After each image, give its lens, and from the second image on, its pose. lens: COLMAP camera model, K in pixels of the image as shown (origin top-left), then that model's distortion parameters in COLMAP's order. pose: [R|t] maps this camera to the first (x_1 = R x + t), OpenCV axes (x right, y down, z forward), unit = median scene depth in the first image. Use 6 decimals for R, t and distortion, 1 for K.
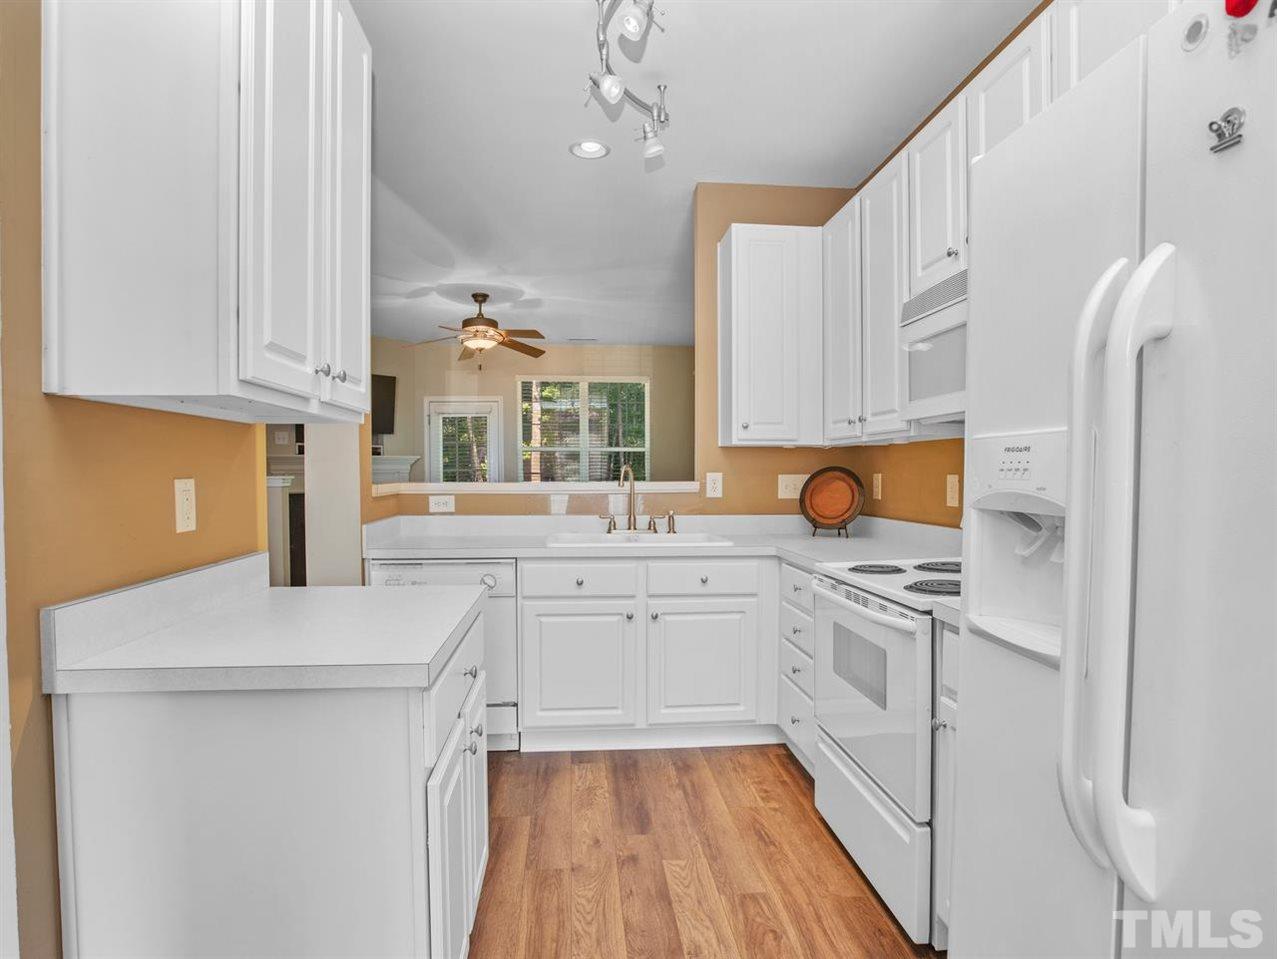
lens RADIAL K [[689.4, 0, 635.0], [0, 689.4, 474.0], [0, 0, 1]] dist [-0.025113, 0.000368]
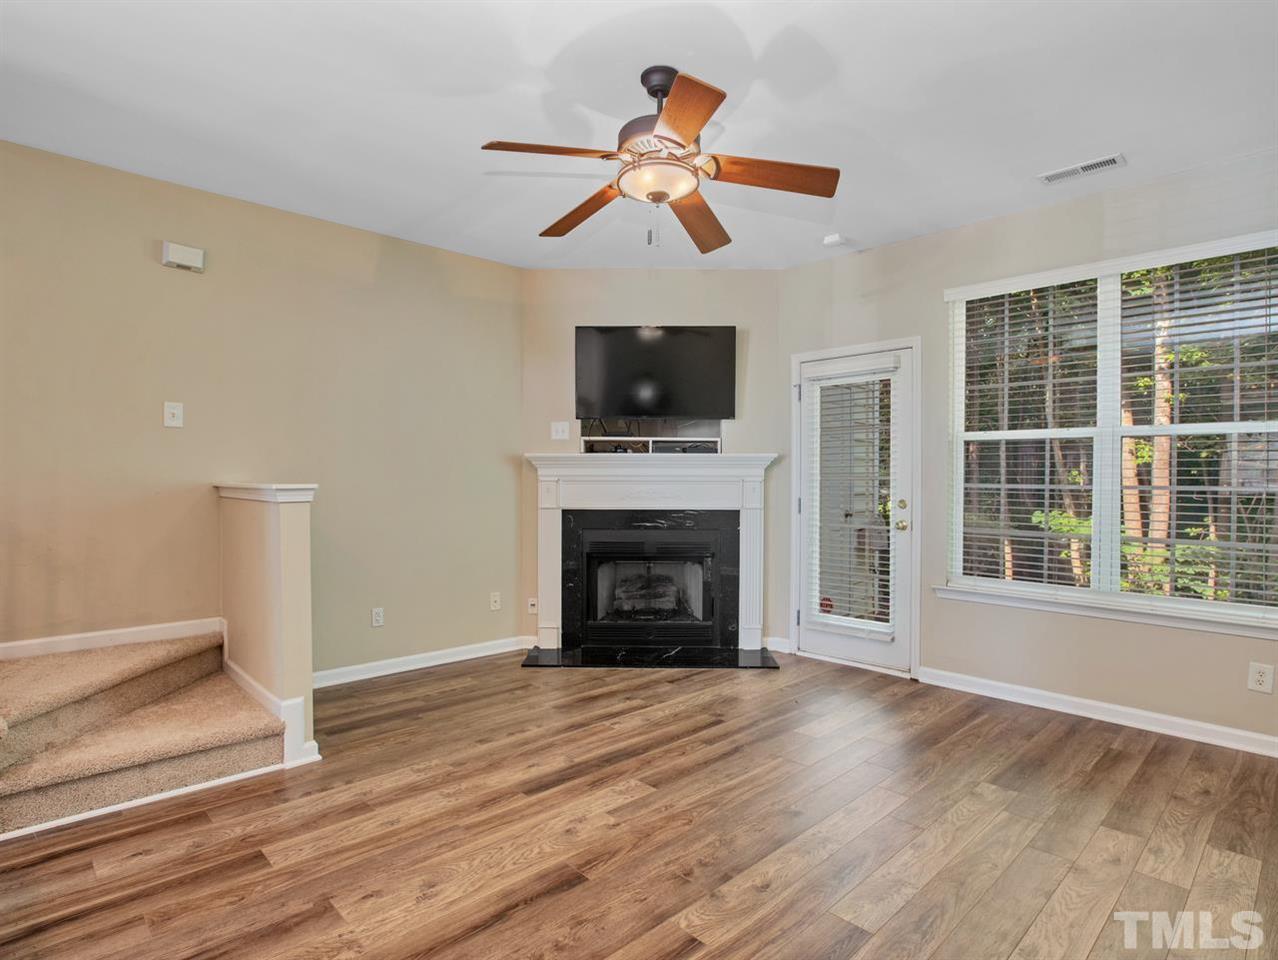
lens RADIAL K [[690.0, 0, 637.6], [0, 690.0, 478.4], [0, 0, 1]] dist [-0.025113, 0.000368]
pose [[0.614448, 0.012896, -0.788852, 0.083903], [-0.013812, 0.999889, 0.005588, -0.006601], [0.788837, 0.007462, 0.614558, 0.528120]]
